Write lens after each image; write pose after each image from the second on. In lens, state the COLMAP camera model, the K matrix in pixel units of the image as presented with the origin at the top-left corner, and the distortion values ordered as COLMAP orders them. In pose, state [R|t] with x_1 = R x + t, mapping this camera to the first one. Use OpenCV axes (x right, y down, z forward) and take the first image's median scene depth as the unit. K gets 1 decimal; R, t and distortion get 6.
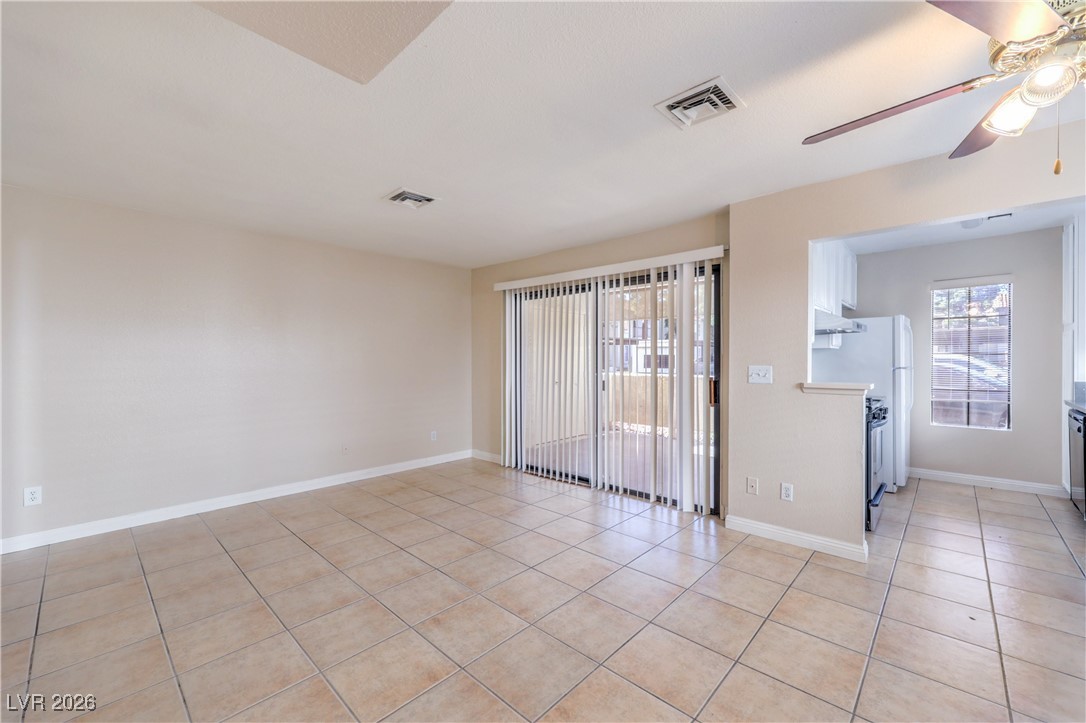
lens RADIAL K [[436.6, 0, 547.1], [0, 436.6, 361.0], [0, 0, 1]] dist [0.000677, 0.000028]
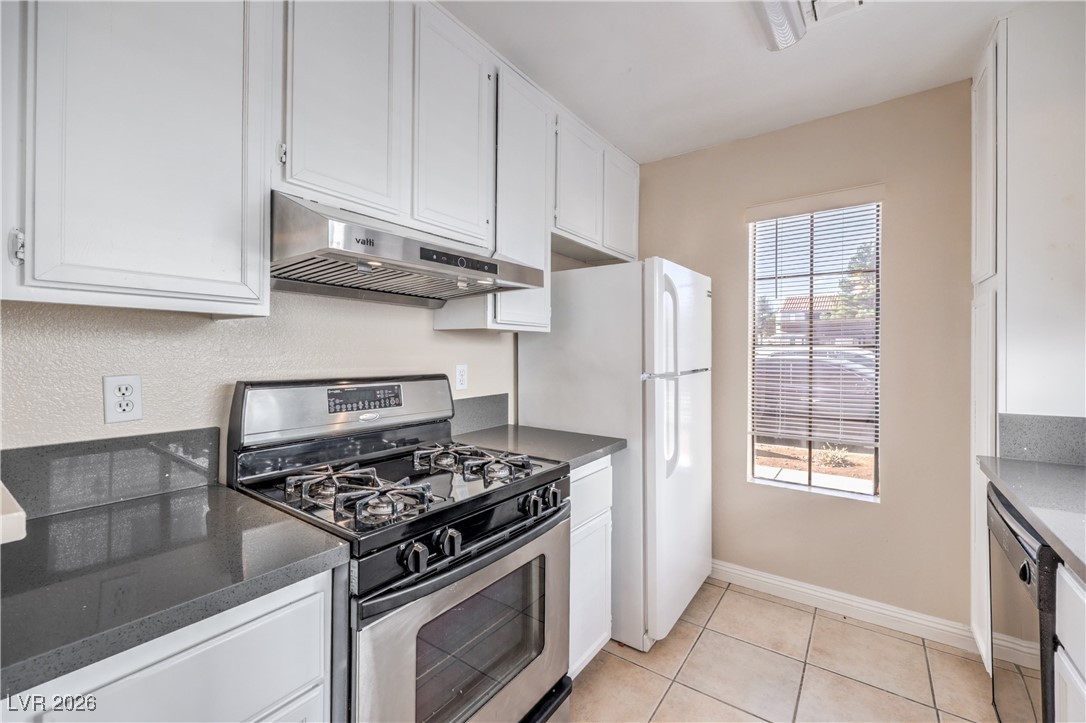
lens RADIAL K [[452.4, 0, 548.7], [0, 452.4, 348.9], [0, 0, 1]] dist [0.000495, 0.000104]
pose [[0.991920, 0.003221, 0.126823, 0.636136], [-0.002556, 0.999982, -0.005406, -0.008657], [-0.126838, 0.005038, 0.991911, 0.548698]]
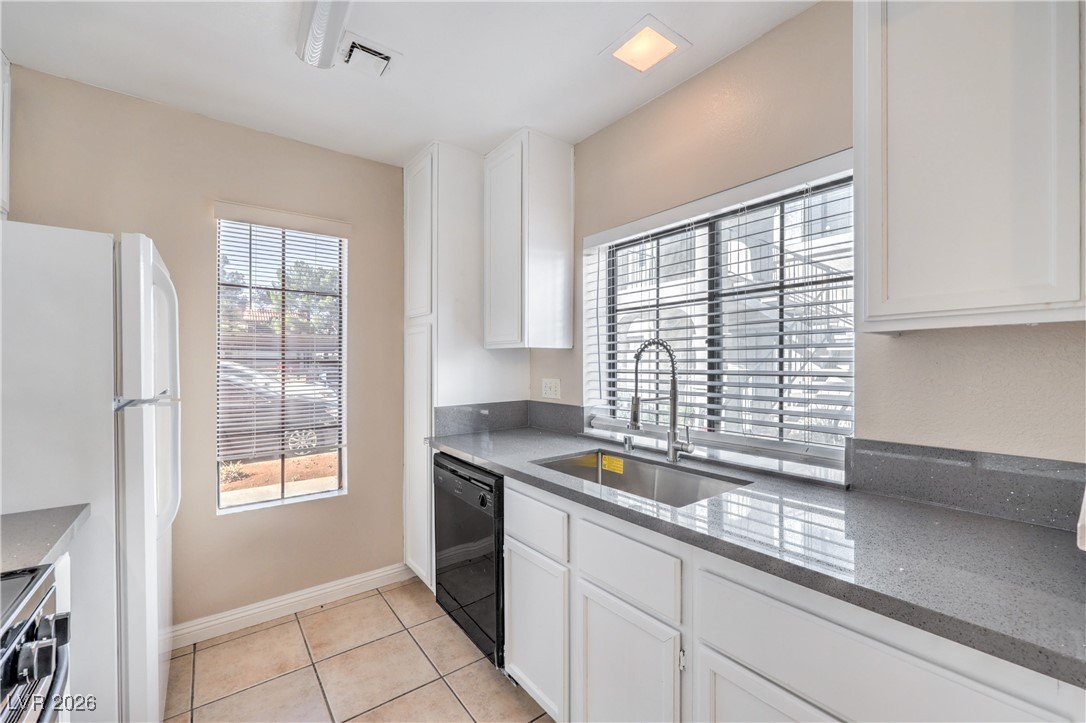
lens RADIAL K [[442.1, 0, 544.3], [0, 442.1, 366.5], [0, 0, 1]] dist [-0.001310, -0.000189]
pose [[0.165609, -0.003581, 0.986185, 0.535583], [0.000883, 0.999994, 0.003483, -0.010308], [-0.986191, 0.000294, 0.165611, 0.650880]]
